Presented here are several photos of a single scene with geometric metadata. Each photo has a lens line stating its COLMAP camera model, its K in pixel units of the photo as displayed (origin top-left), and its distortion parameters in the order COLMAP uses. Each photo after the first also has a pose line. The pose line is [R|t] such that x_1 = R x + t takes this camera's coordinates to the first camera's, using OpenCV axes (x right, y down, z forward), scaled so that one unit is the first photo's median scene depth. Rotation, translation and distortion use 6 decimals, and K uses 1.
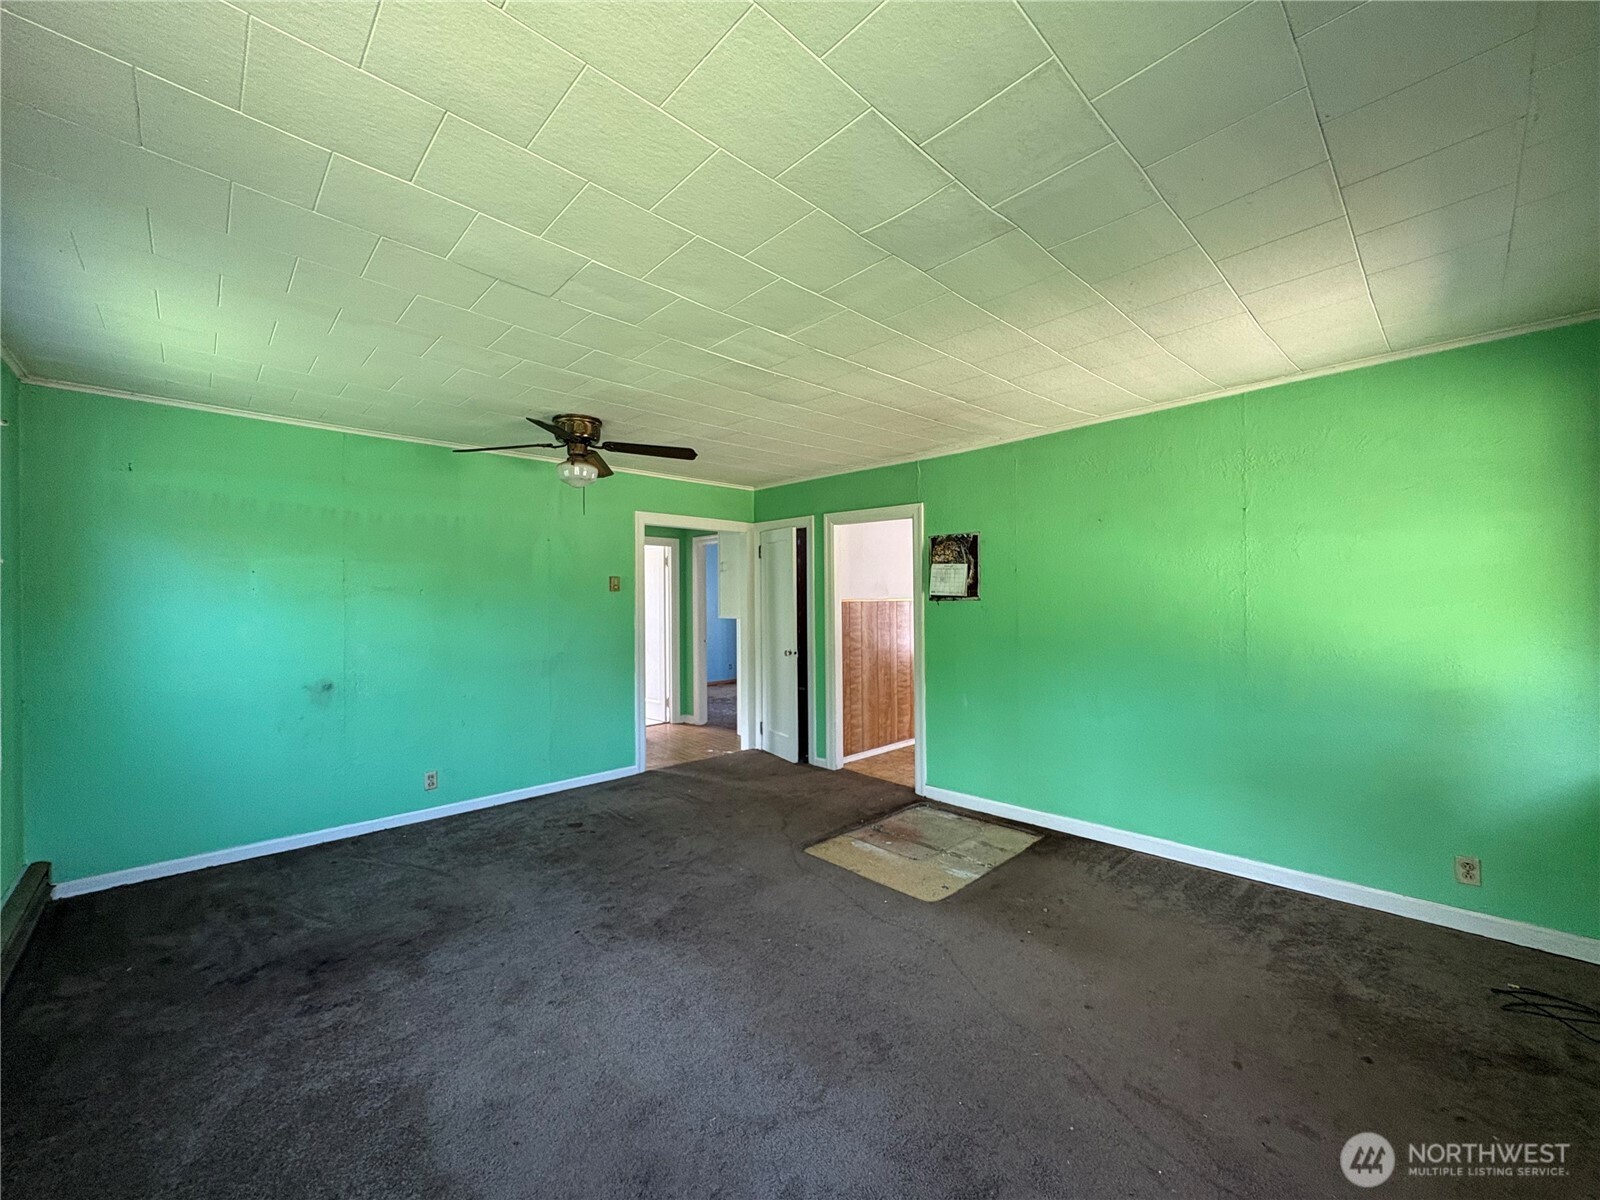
lens RADIAL K [[639.7, 0, 802.5], [0, 639.7, 601.3], [0, 0, 1]] dist [0.001196, -0.000778]
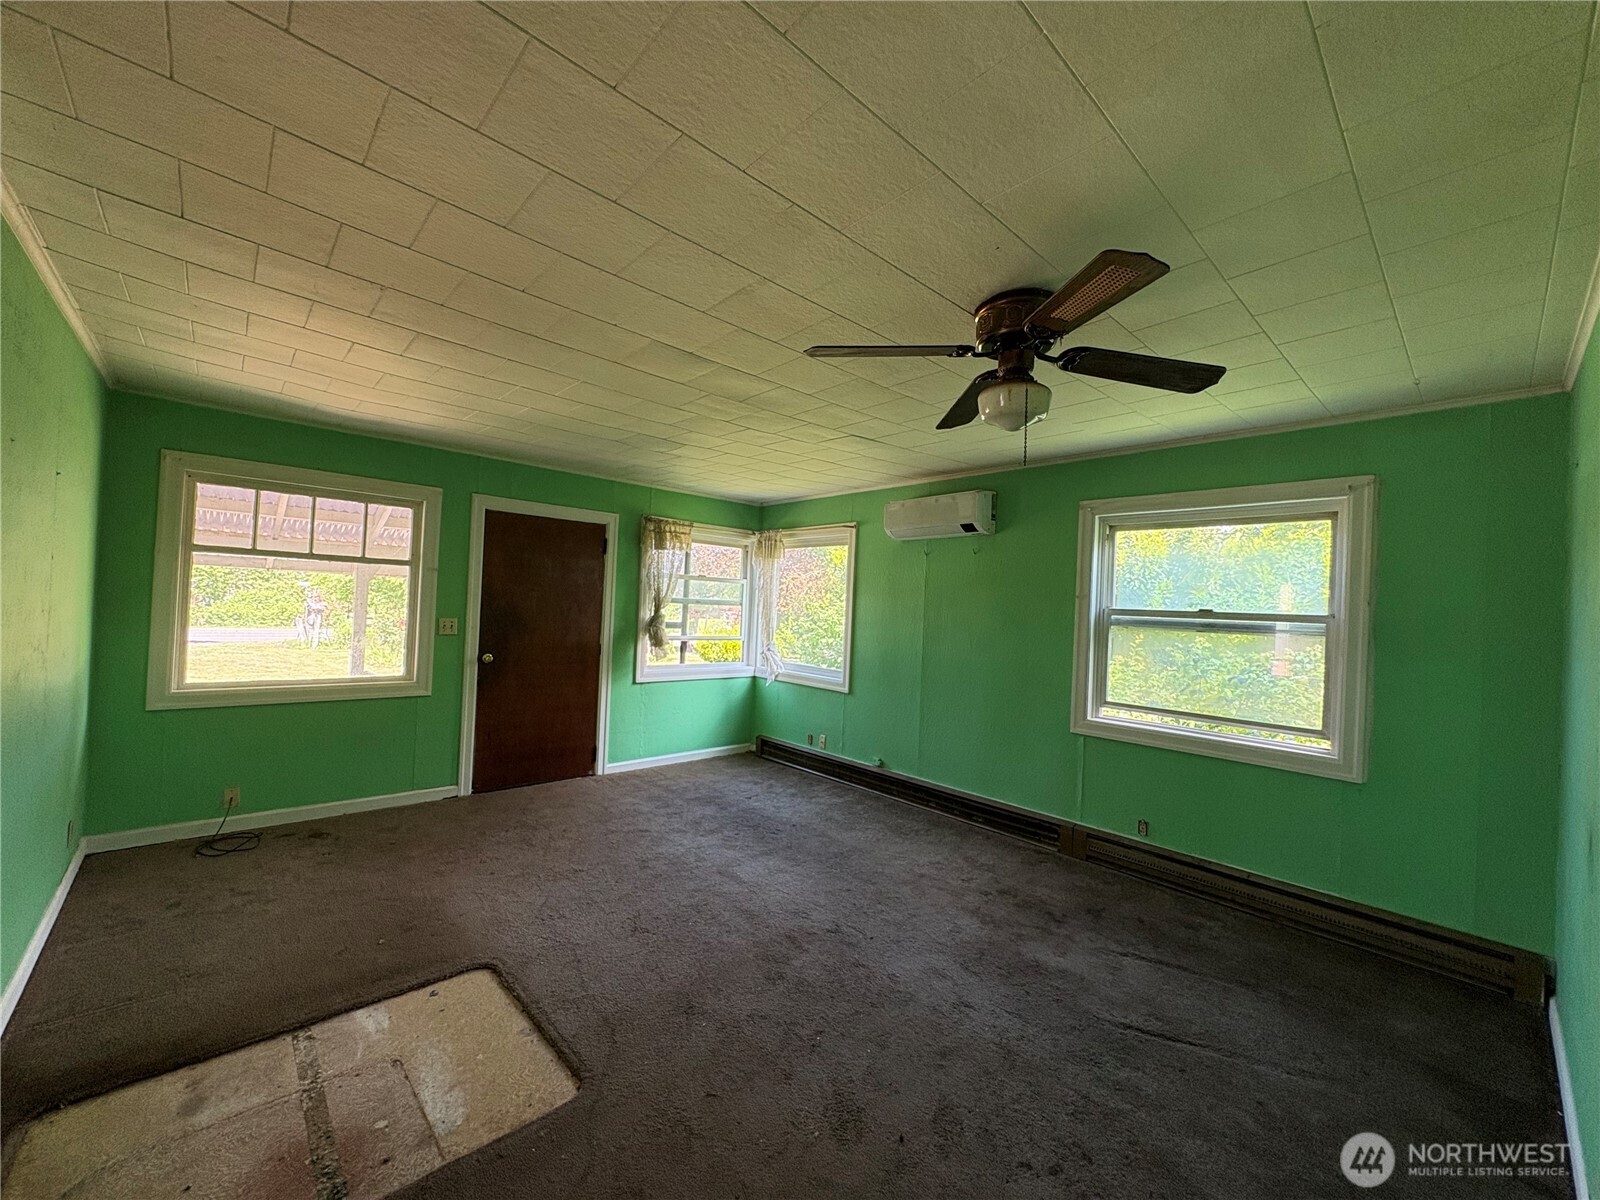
lens RADIAL K [[639.7, 0, 799.3], [0, 639.7, 596.5], [0, 0, 1]] dist [0.001196, -0.000778]
pose [[-0.999471, -0.024572, 0.021324, -0.186294], [-0.025126, 0.999343, -0.026111, -0.005980], [-0.020669, -0.026633, -0.999432, 1.588375]]
